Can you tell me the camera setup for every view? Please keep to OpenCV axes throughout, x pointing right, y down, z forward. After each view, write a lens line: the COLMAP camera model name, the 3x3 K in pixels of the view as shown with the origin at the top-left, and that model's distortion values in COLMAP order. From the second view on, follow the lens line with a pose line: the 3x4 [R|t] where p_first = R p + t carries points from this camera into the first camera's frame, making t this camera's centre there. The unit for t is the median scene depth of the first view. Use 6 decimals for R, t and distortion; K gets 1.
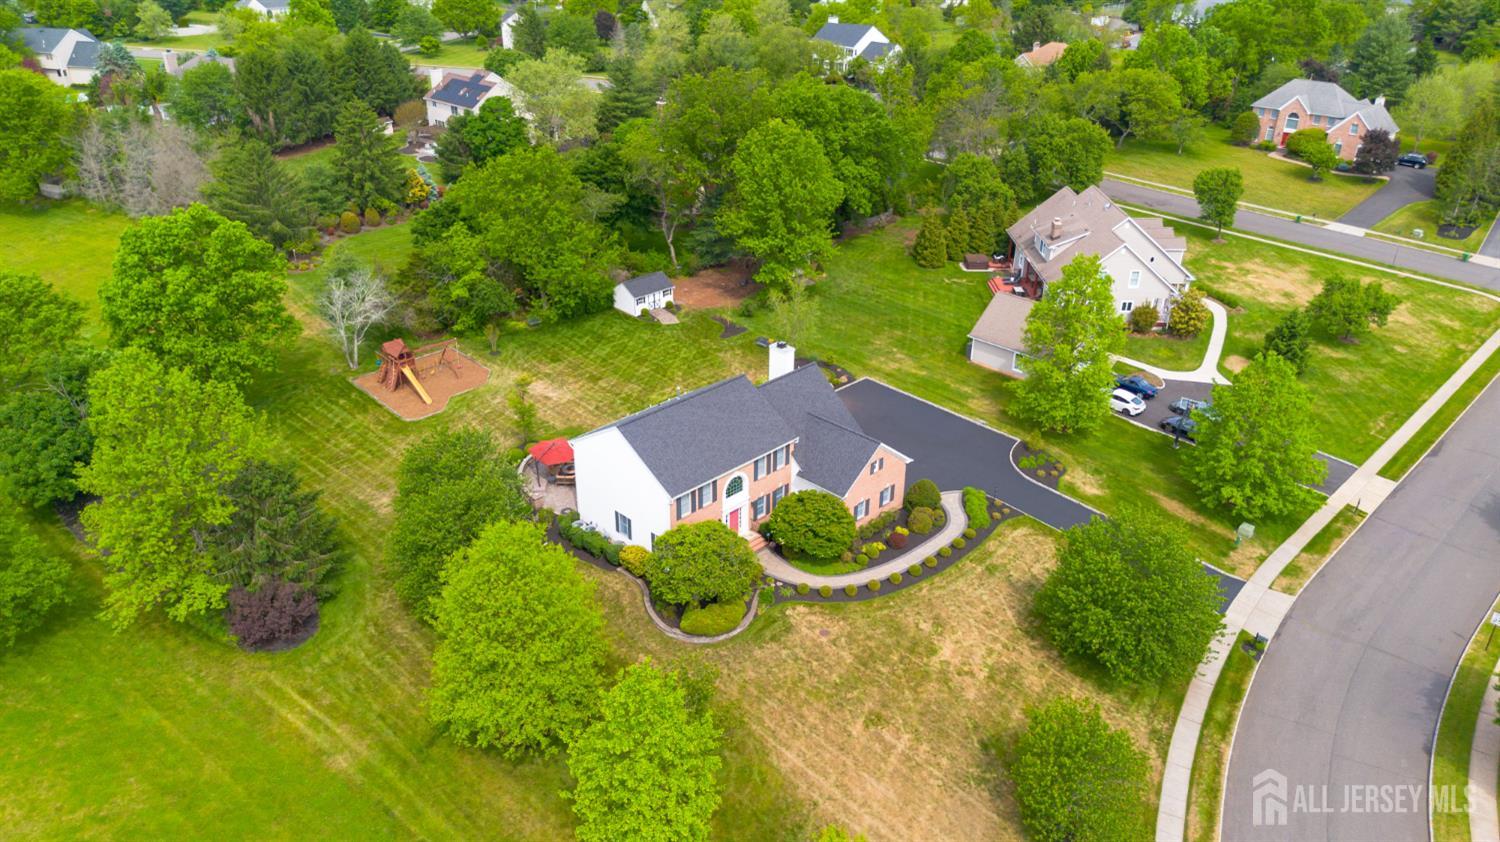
lens RADIAL K [[1069.3, 0, 754.2], [0, 1069.3, 415.7], [0, 0, 1]] dist [0.076470, -0.081263]
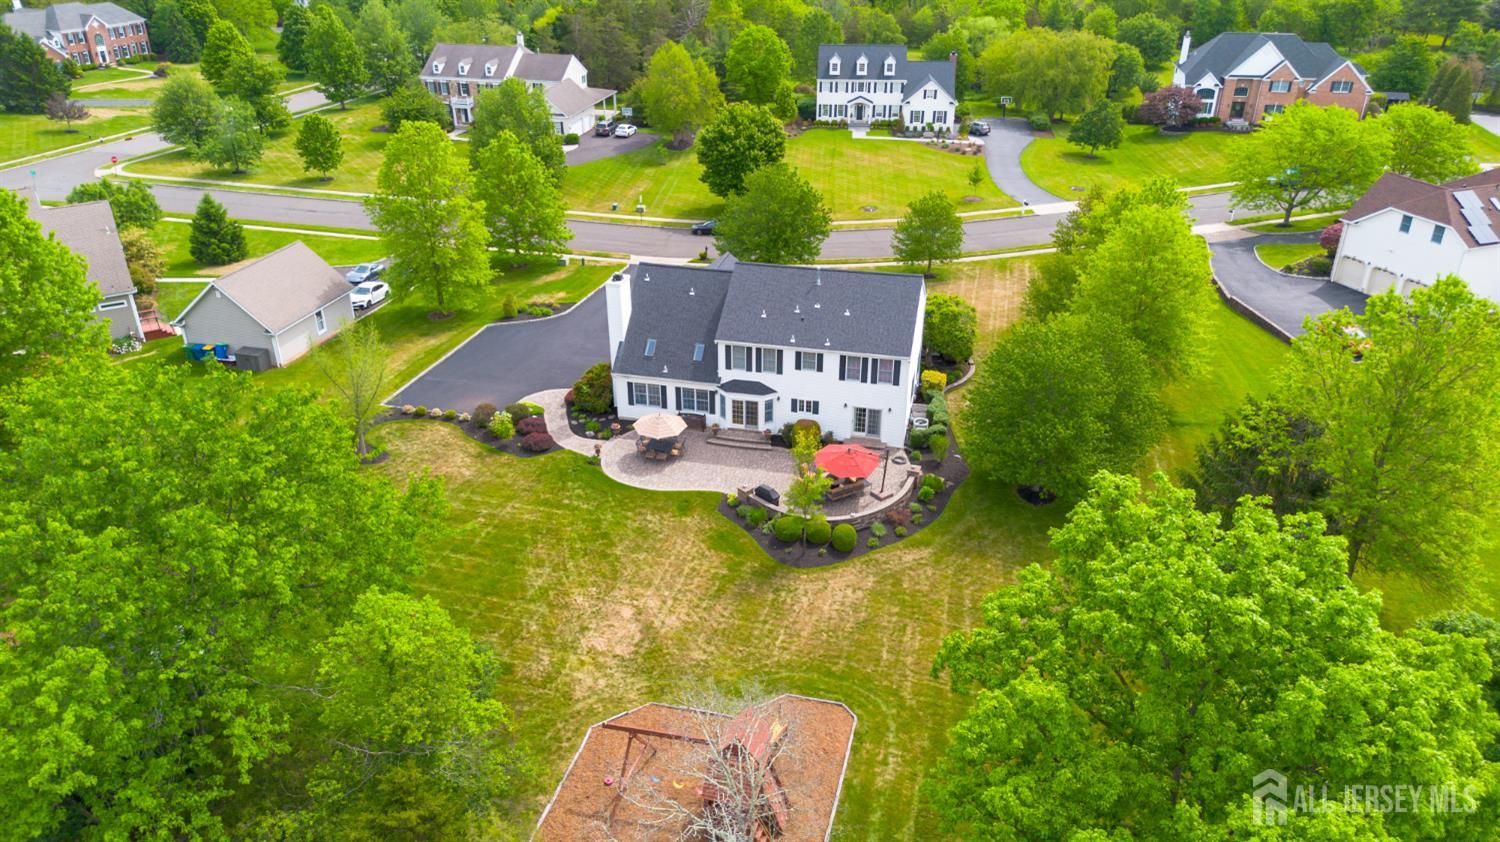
lens RADIAL K [[1069.3, 0, 750.0], [0, 1069.3, 416.9], [0, 0, 1]] dist [0.076470, -0.081263]
pose [[-0.522031, -0.384273, 0.761457, -0.687498], [0.381070, 0.693622, 0.611289, -0.450202], [-0.763066, 0.609281, -0.215657, 1.176162]]
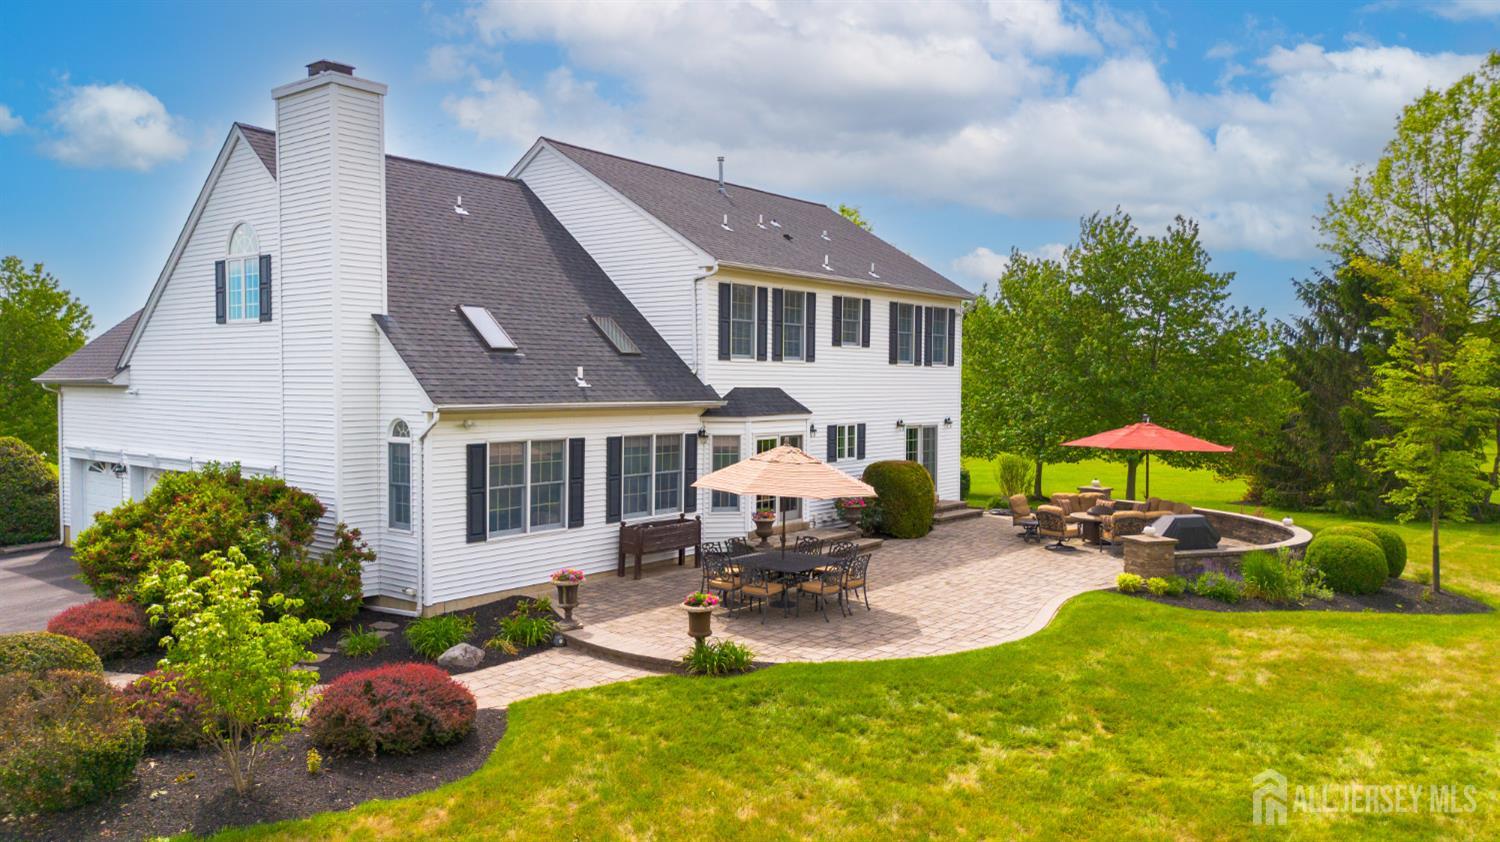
lens RADIAL K [[1069.3, 0, 749.2], [0, 1069.3, 419.0], [0, 0, 1]] dist [0.076470, -0.081263]
pose [[-0.993448, -0.002373, -0.114258, -0.033911], [-0.056746, 0.878071, 0.475154, -0.113553], [0.099199, 0.478524, -0.872453, 1.246586]]
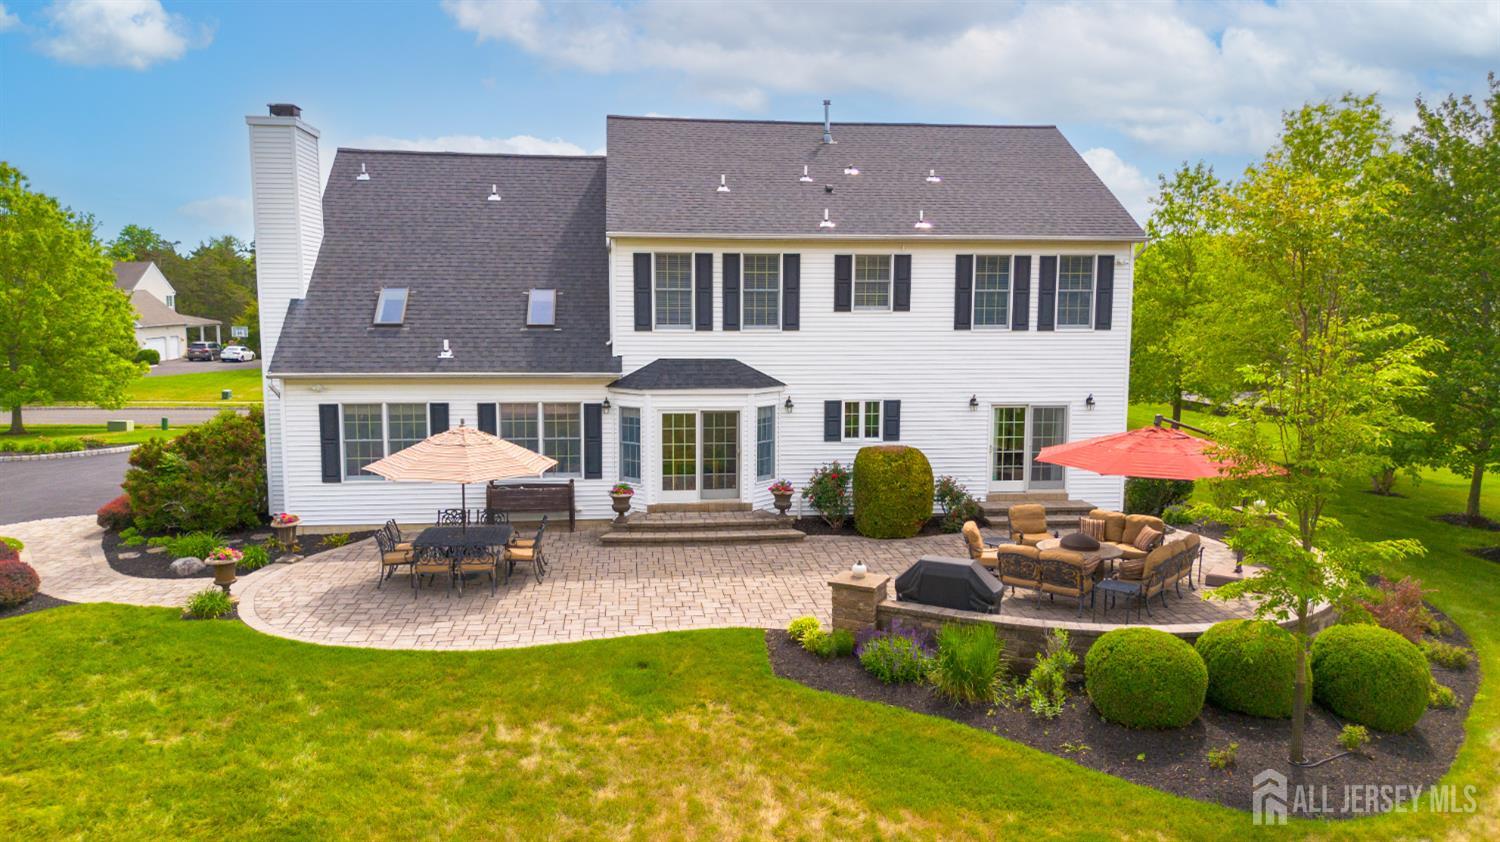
lens RADIAL K [[1069.3, 0, 750.5], [0, 1069.3, 423.3], [0, 0, 1]] dist [0.076470, -0.081263]
pose [[-0.784765, -0.074940, 0.615246, -0.253996], [0.272276, 0.850065, 0.450839, -0.091457], [-0.556785, 0.521319, -0.646696, 1.171790]]
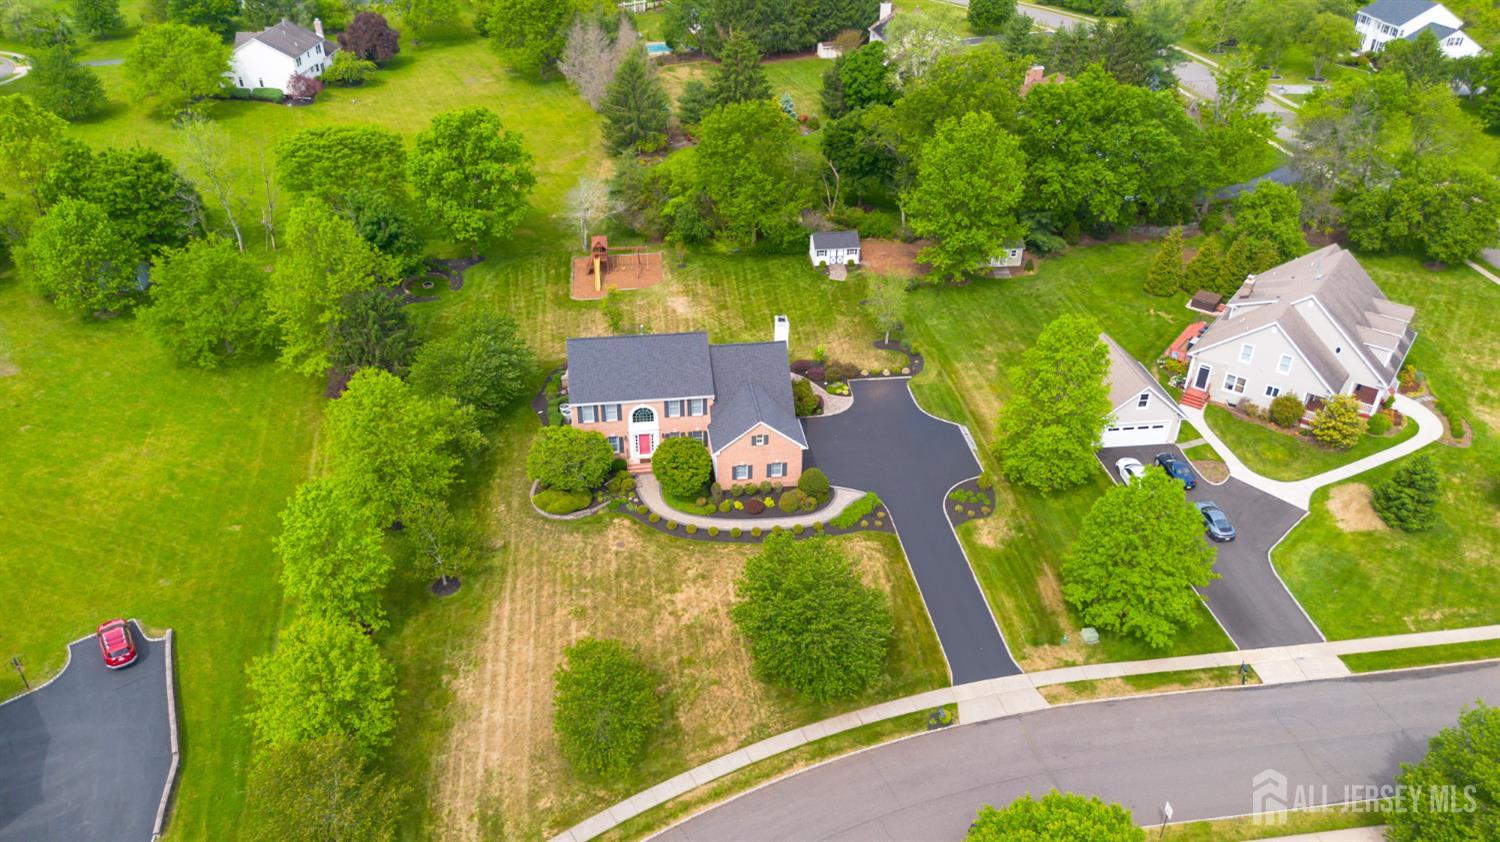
lens RADIAL K [[1069.3, 0, 749.6], [0, 1069.3, 422.8], [0, 0, 1]] dist [0.076470, -0.081263]
pose [[0.795361, 0.323579, -0.512539, 0.621015], [-0.275201, 0.946184, 0.170292, -0.146957], [0.540060, 0.005607, 0.841608, 0.030457]]
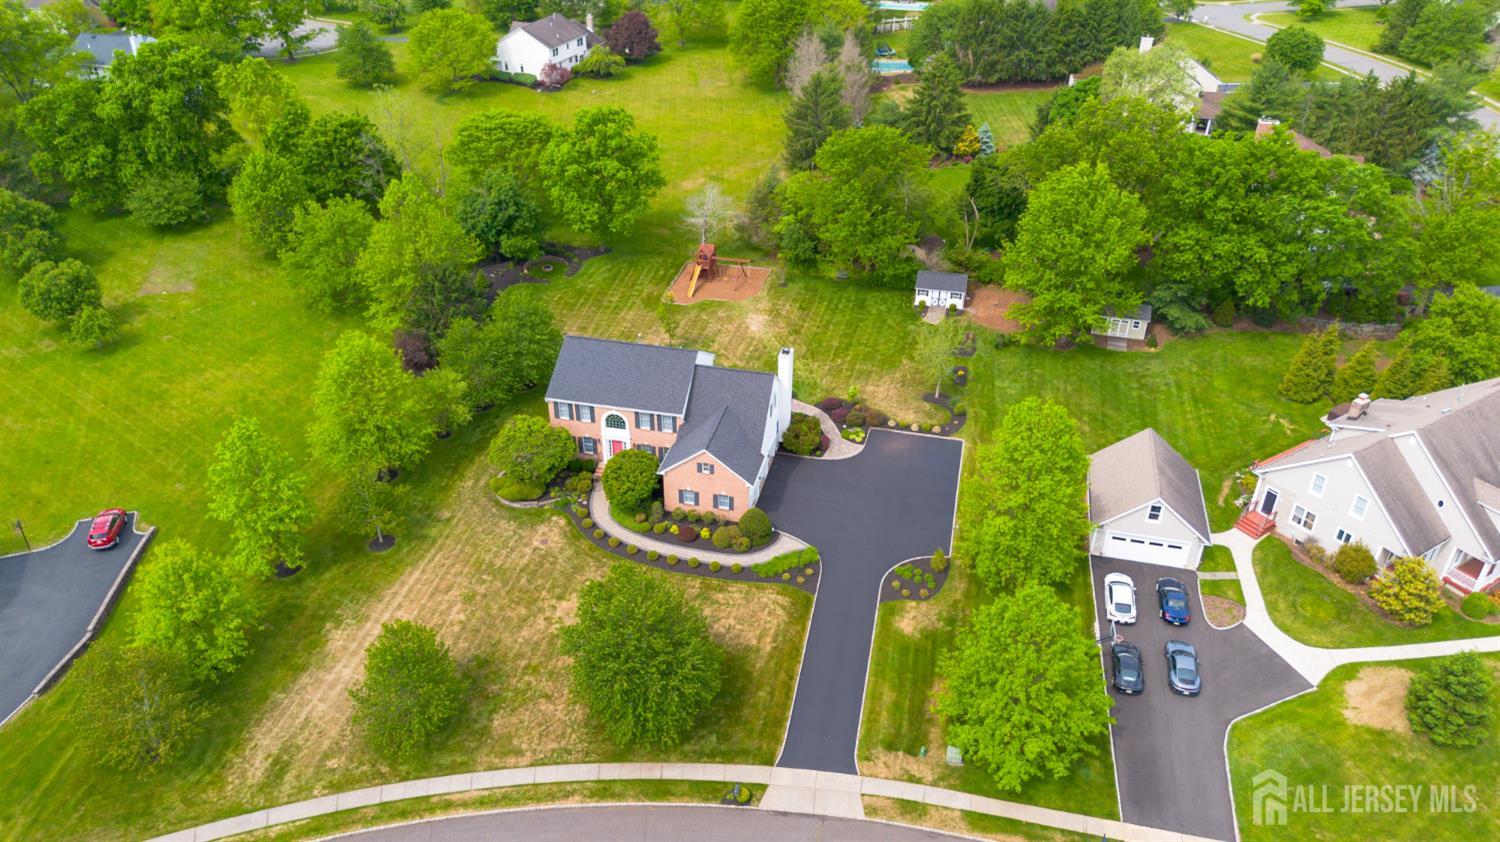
lens RADIAL K [[1069.3, 0, 745.6], [0, 1069.3, 421.4], [0, 0, 1]] dist [0.076470, -0.081263]
pose [[0.527000, 0.444386, -0.724425, 0.835217], [-0.383120, 0.885097, 0.264238, -0.277989], [0.758610, 0.138288, 0.636700, 0.287726]]
